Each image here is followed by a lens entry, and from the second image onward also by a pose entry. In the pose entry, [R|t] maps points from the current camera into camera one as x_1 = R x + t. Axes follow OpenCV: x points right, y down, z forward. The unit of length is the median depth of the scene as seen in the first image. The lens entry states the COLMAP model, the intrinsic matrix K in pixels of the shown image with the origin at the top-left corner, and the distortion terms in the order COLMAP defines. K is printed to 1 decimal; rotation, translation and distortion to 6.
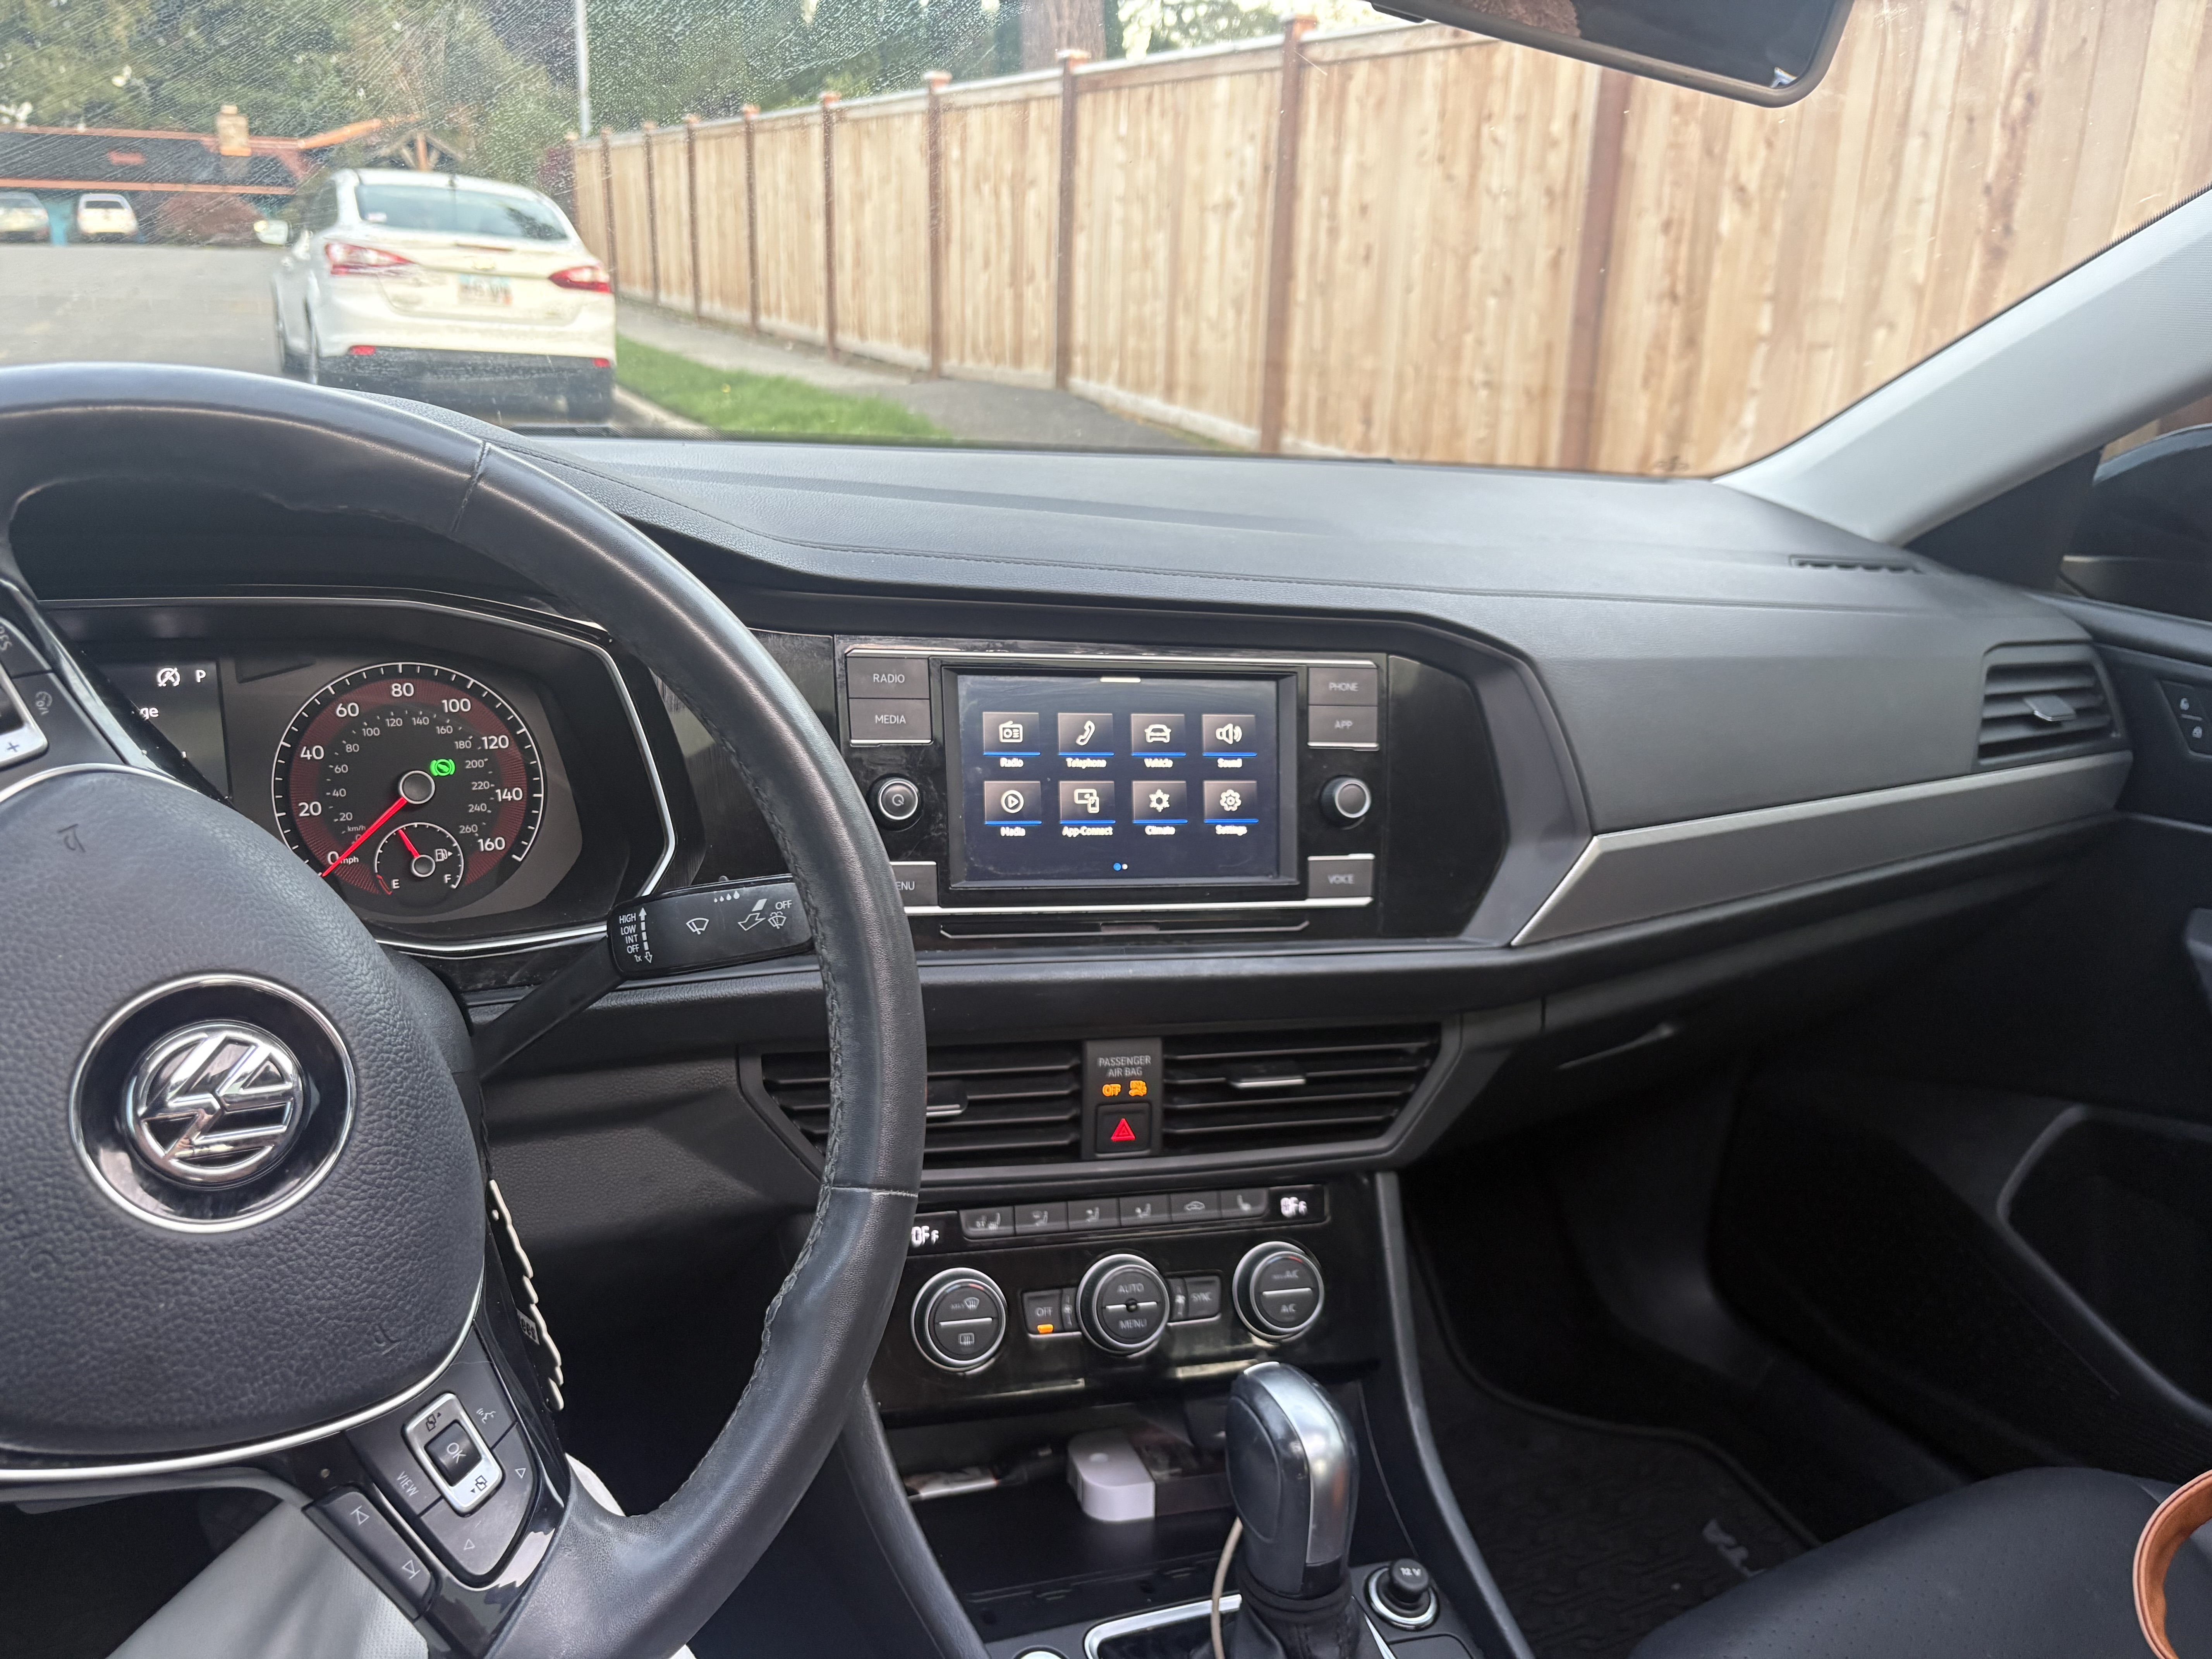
lens RADIAL K [[1624.2, 0, 1110.1], [0, 1624.2, 827.4], [0, 0, 1]] dist [-0.007732, -0.002646]
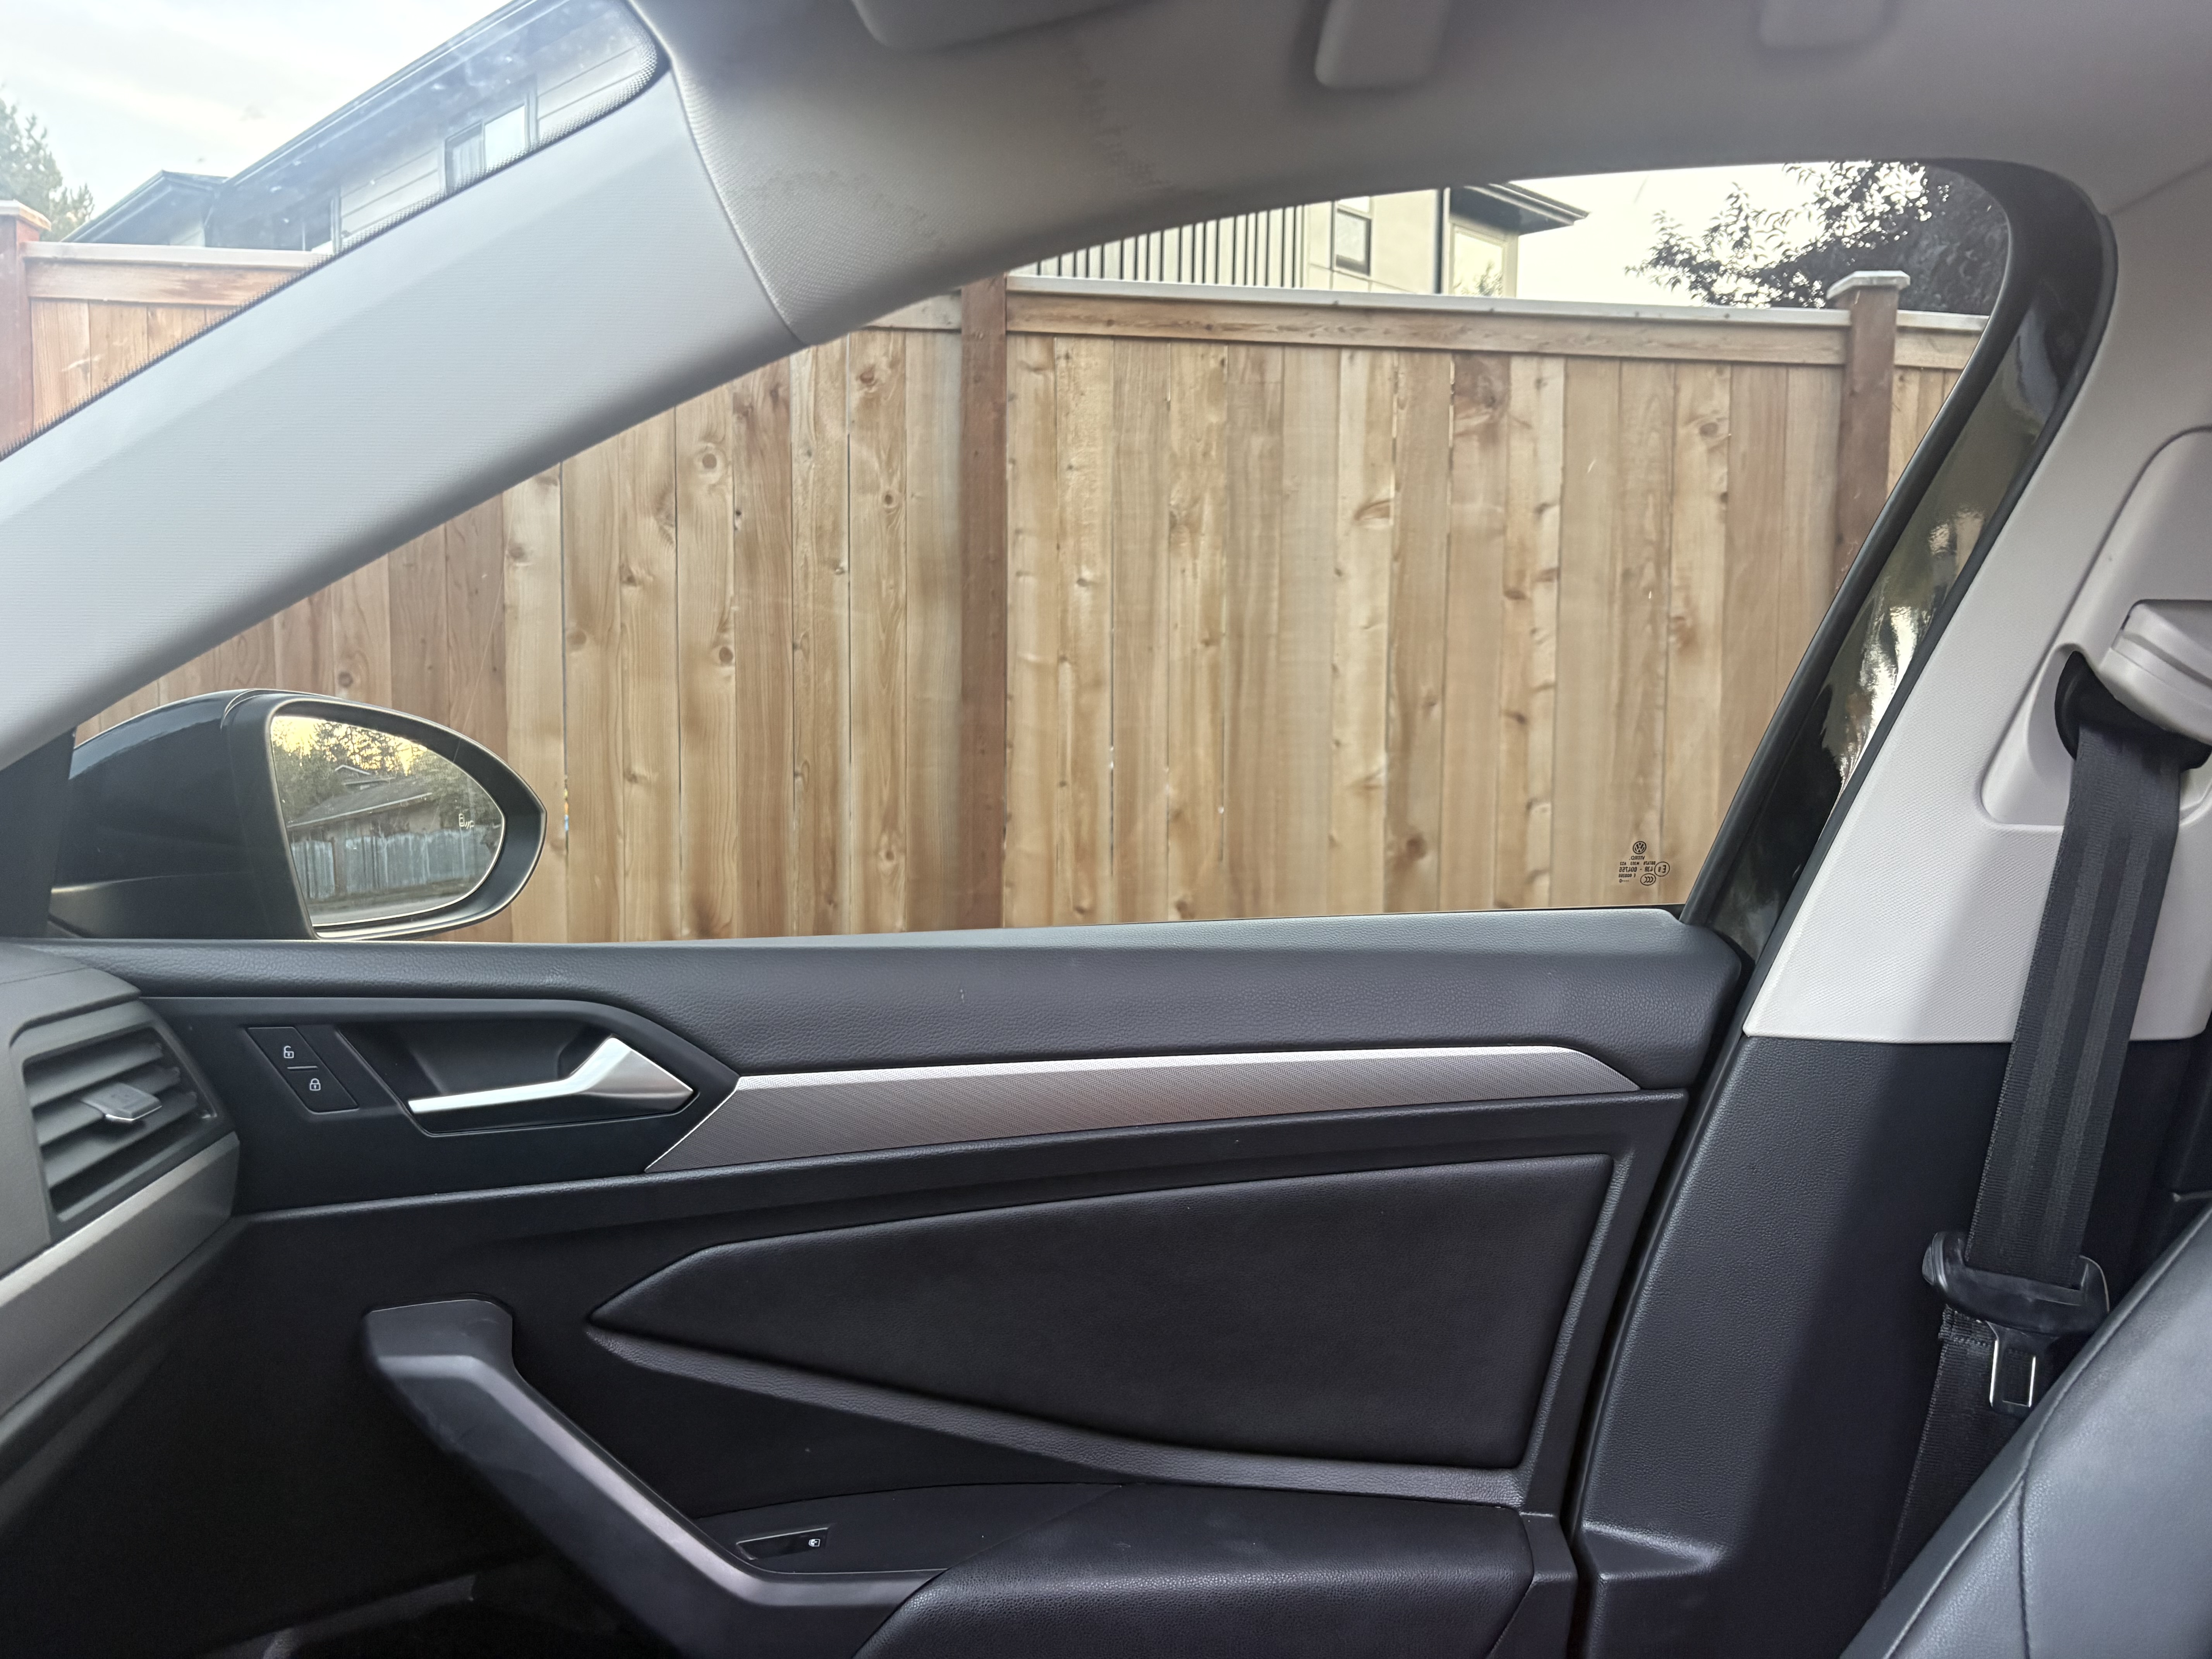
lens RADIAL K [[1624.2, 0, 1113.0], [0, 1624.2, 827.0], [0, 0, 1]] dist [-0.007732, -0.002646]
pose [[0.372141, -0.089367, 0.923864, 0.131896], [0.294796, 0.955197, -0.026349, -0.044078], [-0.880117, 0.282157, 0.381813, 0.359023]]
